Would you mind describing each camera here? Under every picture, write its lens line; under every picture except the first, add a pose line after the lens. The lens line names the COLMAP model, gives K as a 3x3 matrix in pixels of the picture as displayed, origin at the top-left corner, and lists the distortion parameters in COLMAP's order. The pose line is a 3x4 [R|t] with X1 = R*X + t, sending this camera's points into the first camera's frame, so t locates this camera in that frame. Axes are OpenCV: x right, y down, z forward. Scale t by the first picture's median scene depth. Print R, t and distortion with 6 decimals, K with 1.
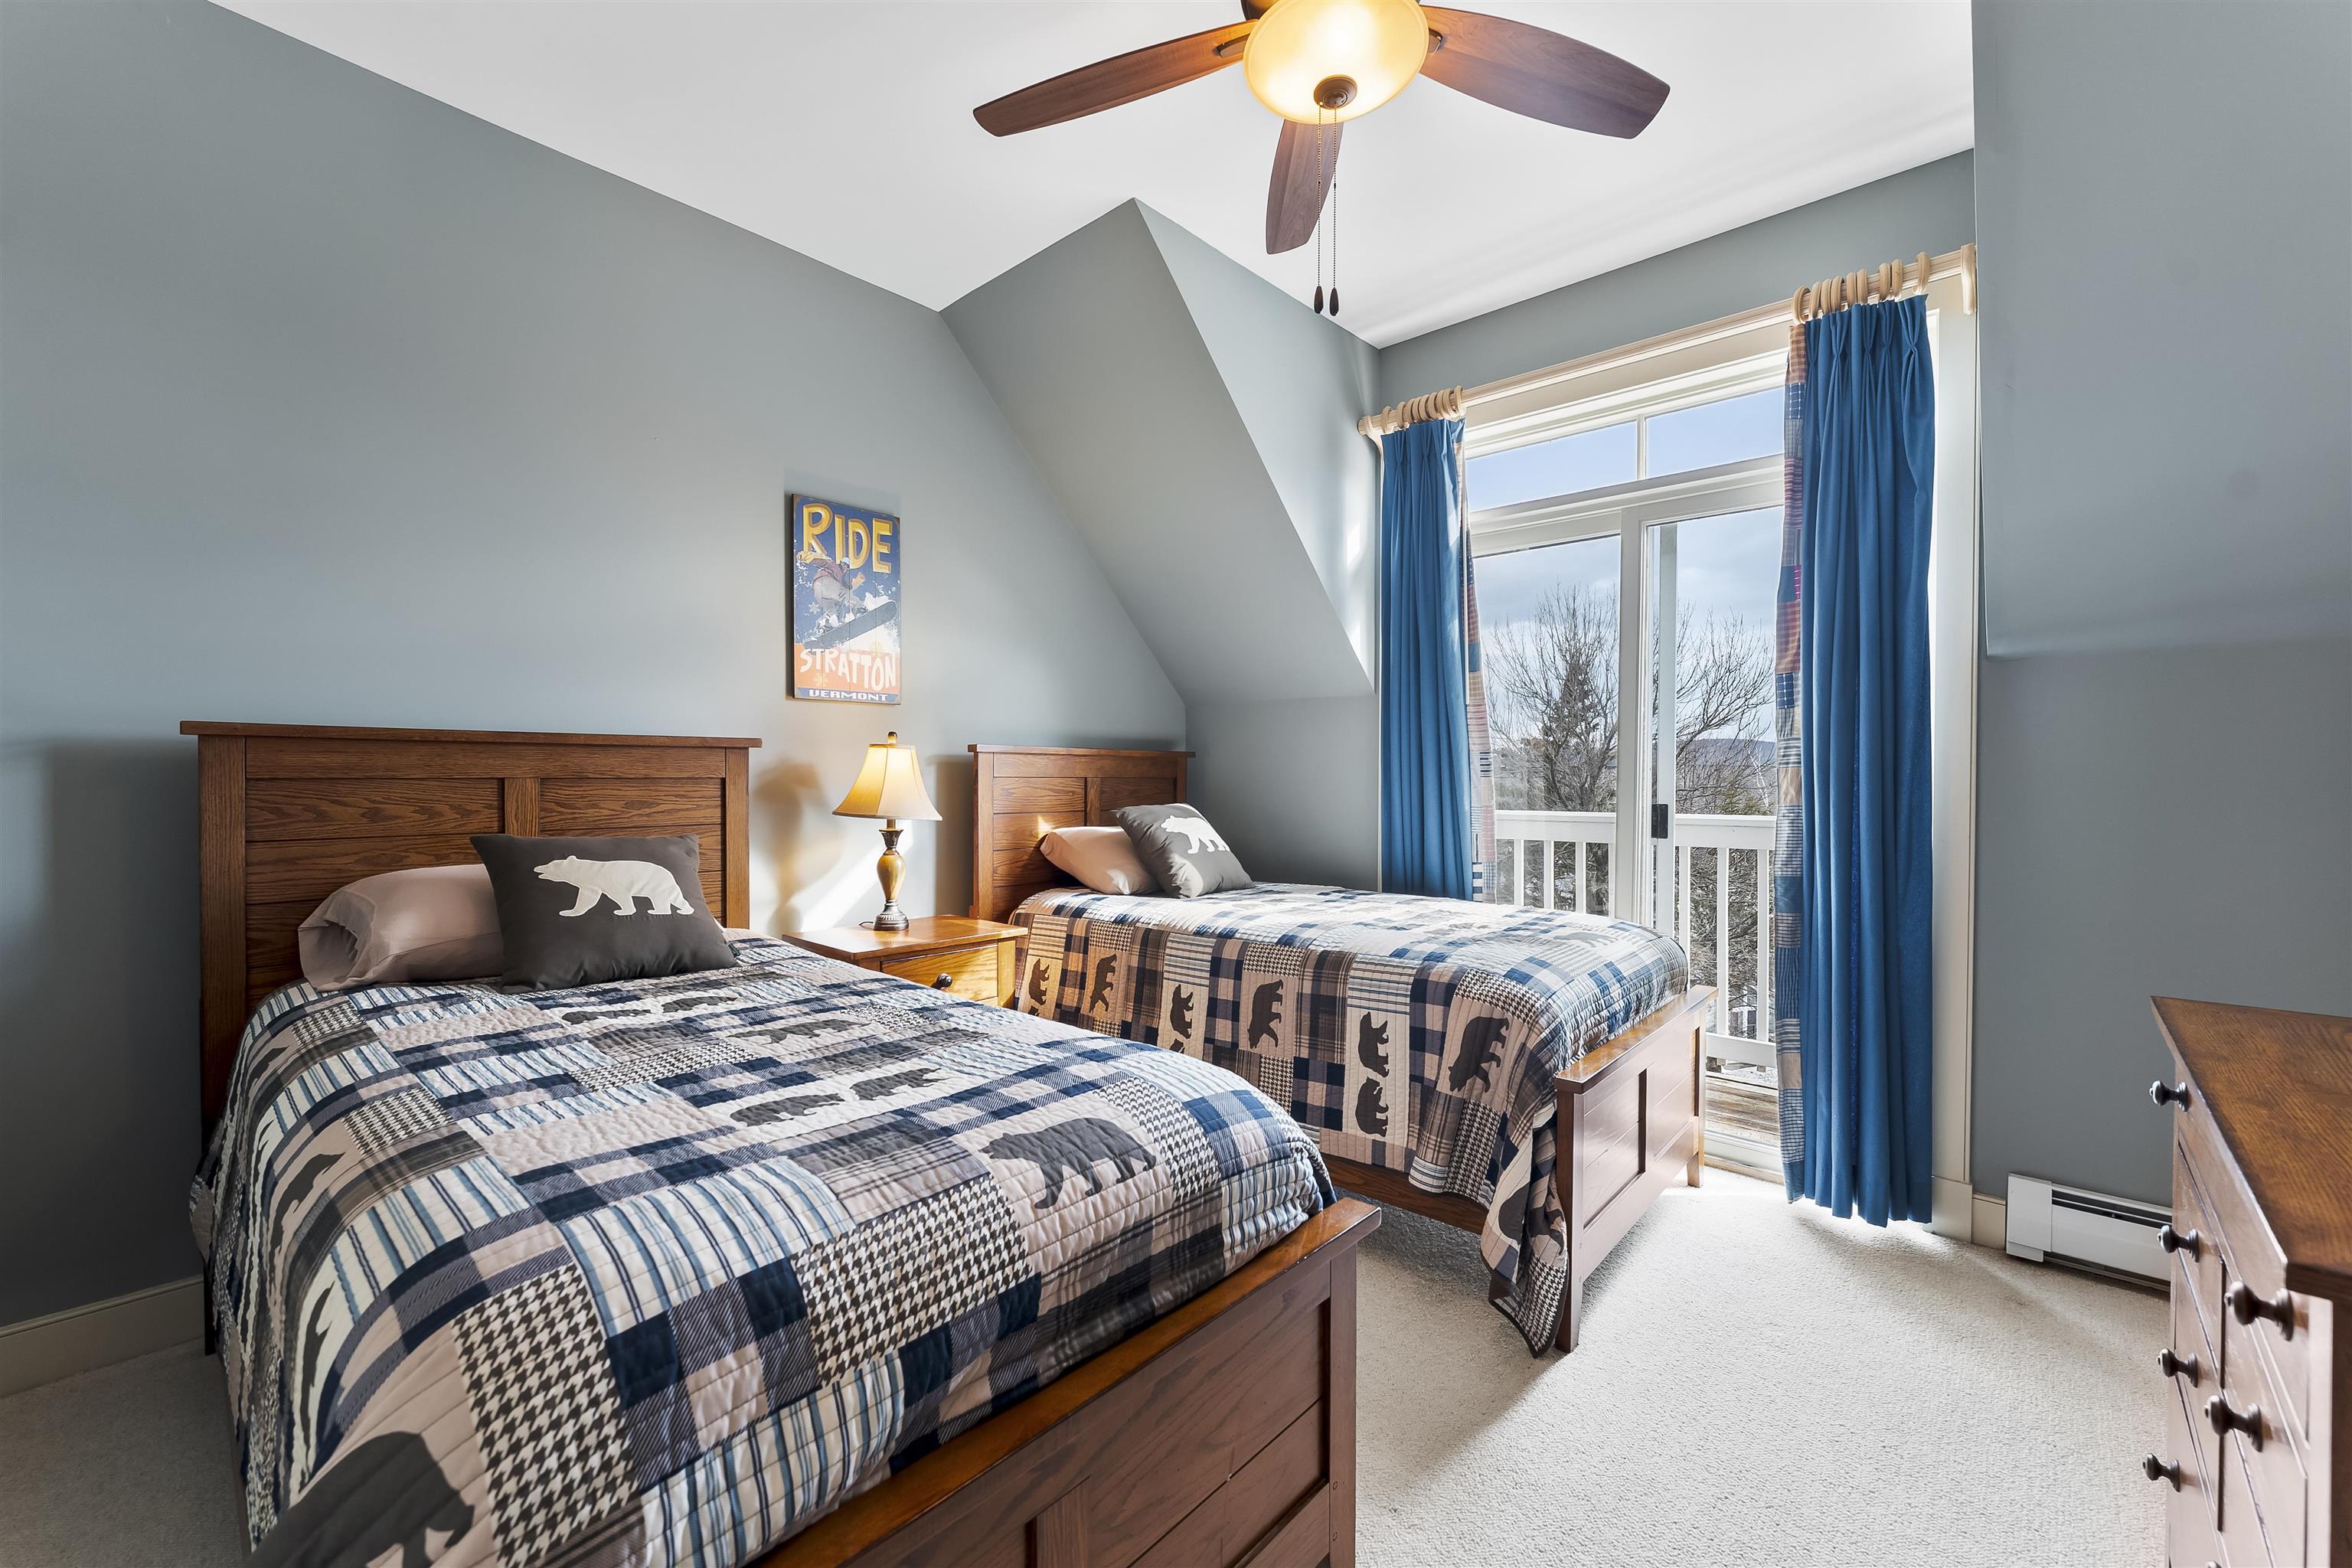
lens RADIAL K [[956.1, 0, 1179.3], [0, 956.1, 781.8], [0, 0, 1]] dist [-0.001519, 0.000100]
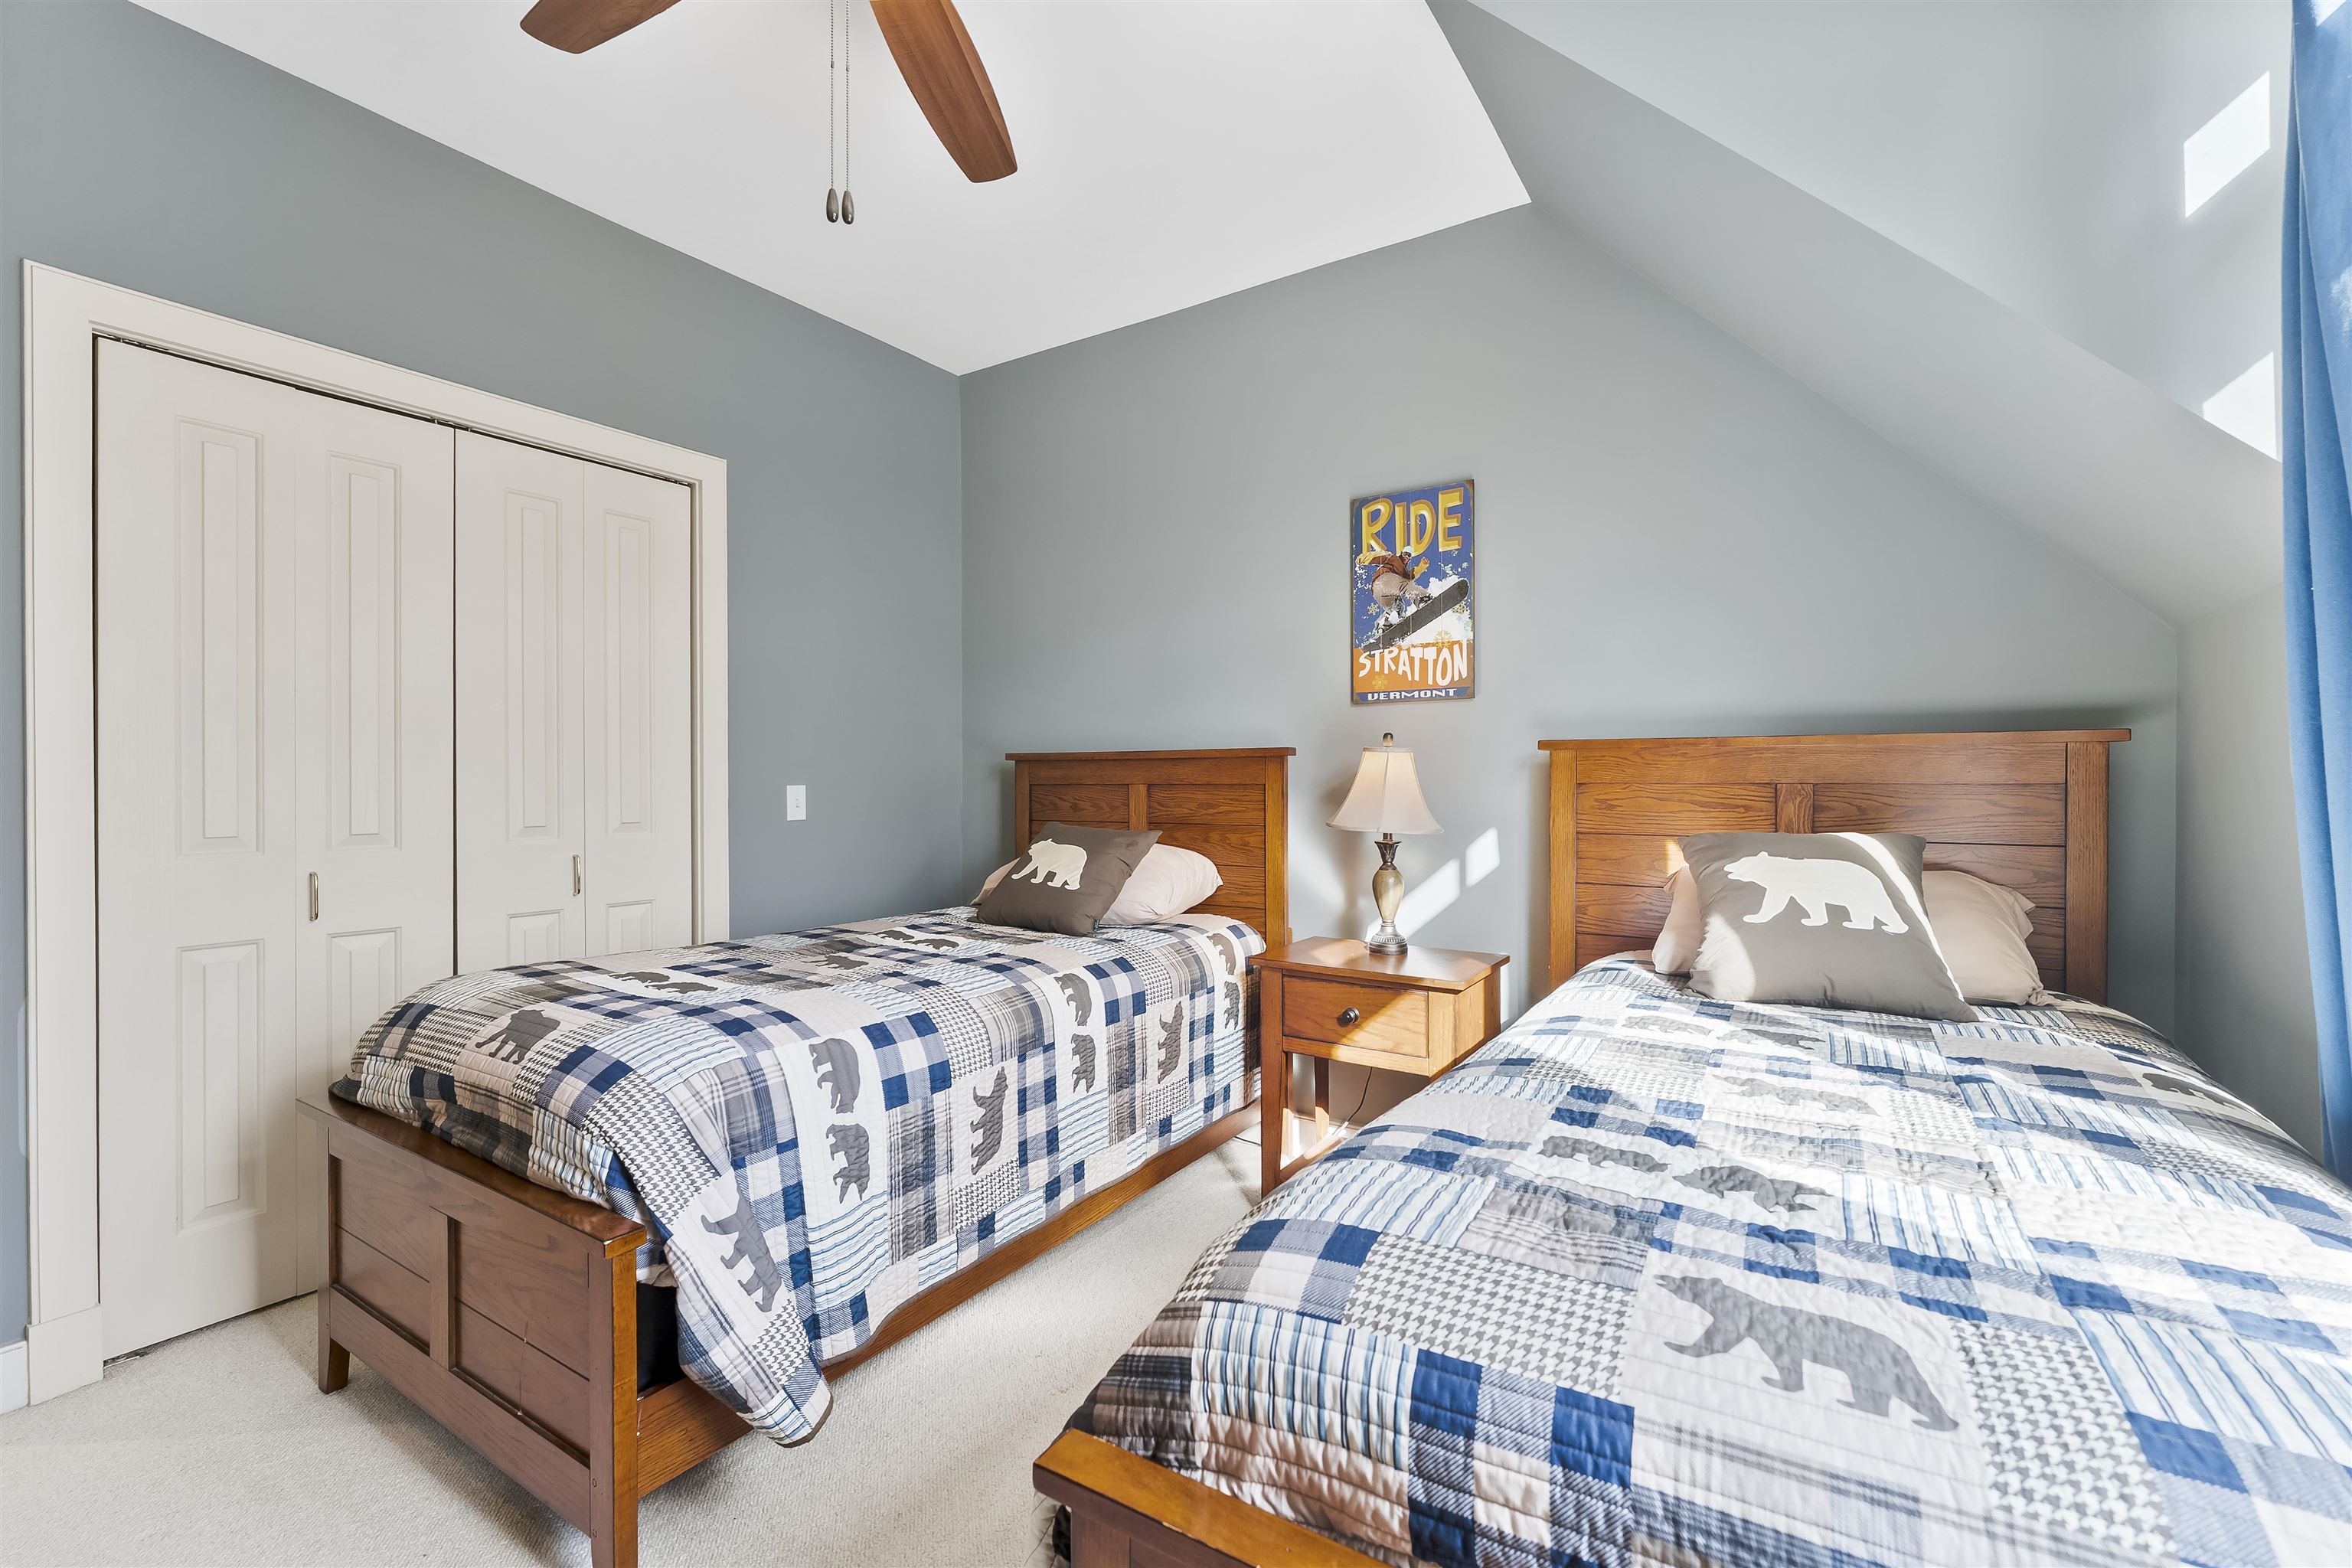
lens RADIAL K [[1014.8, 0, 1164.6], [0, 1014.8, 781.2], [0, 0, 1]] dist [-0.002516, -0.000200]
pose [[0.170931, 0.007029, -0.985258, 0.585068], [0.004513, 0.999958, 0.007917, -0.015004], [0.985273, -0.005800, 0.170892, 0.596792]]
